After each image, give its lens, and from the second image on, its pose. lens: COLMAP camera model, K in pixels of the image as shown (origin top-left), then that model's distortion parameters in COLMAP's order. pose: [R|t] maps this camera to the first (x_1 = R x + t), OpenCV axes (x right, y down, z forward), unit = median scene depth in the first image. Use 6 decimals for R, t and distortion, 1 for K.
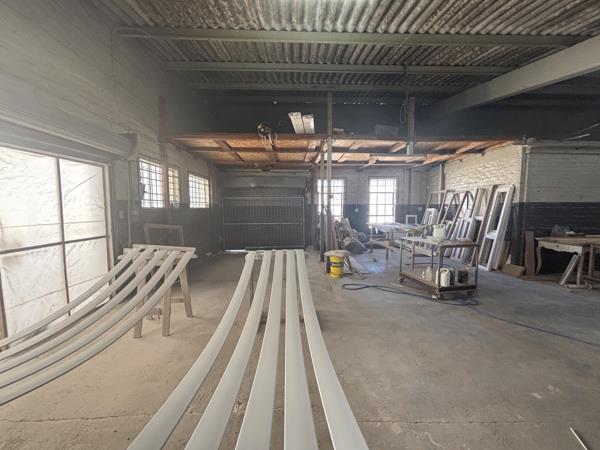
lens RADIAL K [[242.1, 0, 297.4], [0, 242.1, 224.0], [0, 0, 1]] dist [0.001291, 0.000076]
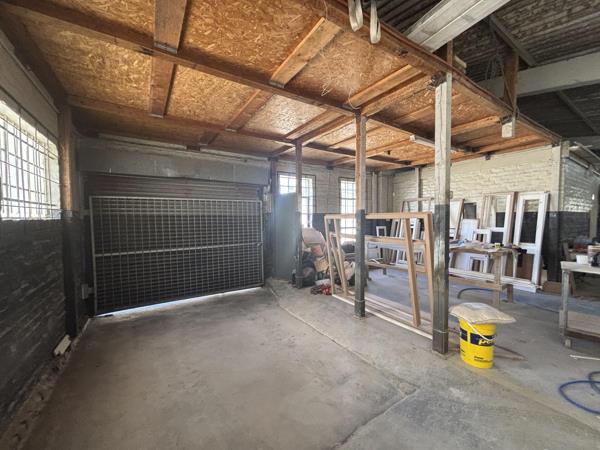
lens RADIAL K [[242.1, 0, 297.4], [0, 242.1, 224.0], [0, 0, 1]] dist [0.001291, 0.000076]
pose [[0.856196, -0.014745, 0.516441, -0.244458], [0.036332, 0.998836, -0.031717, -0.033081], [-0.515373, 0.045919, 0.855735, 0.490664]]
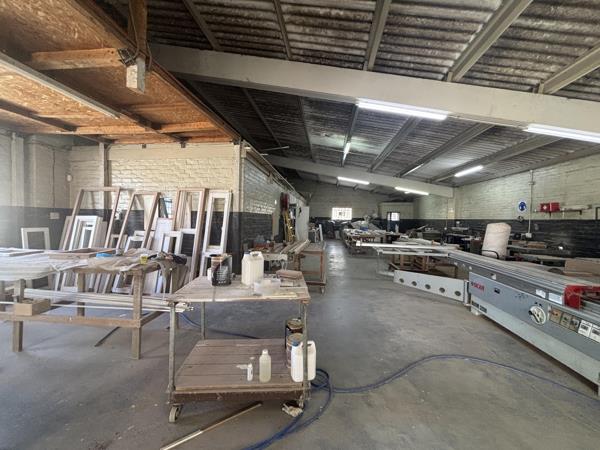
lens RADIAL K [[242.1, 0, 297.4], [0, 242.1, 224.0], [0, 0, 1]] dist [0.001291, 0.000076]
pose [[0.135566, -0.019909, 0.990568, 0.054373], [0.045060, 0.998887, 0.013909, -0.032277], [-0.989743, 0.042750, 0.136313, 0.451362]]
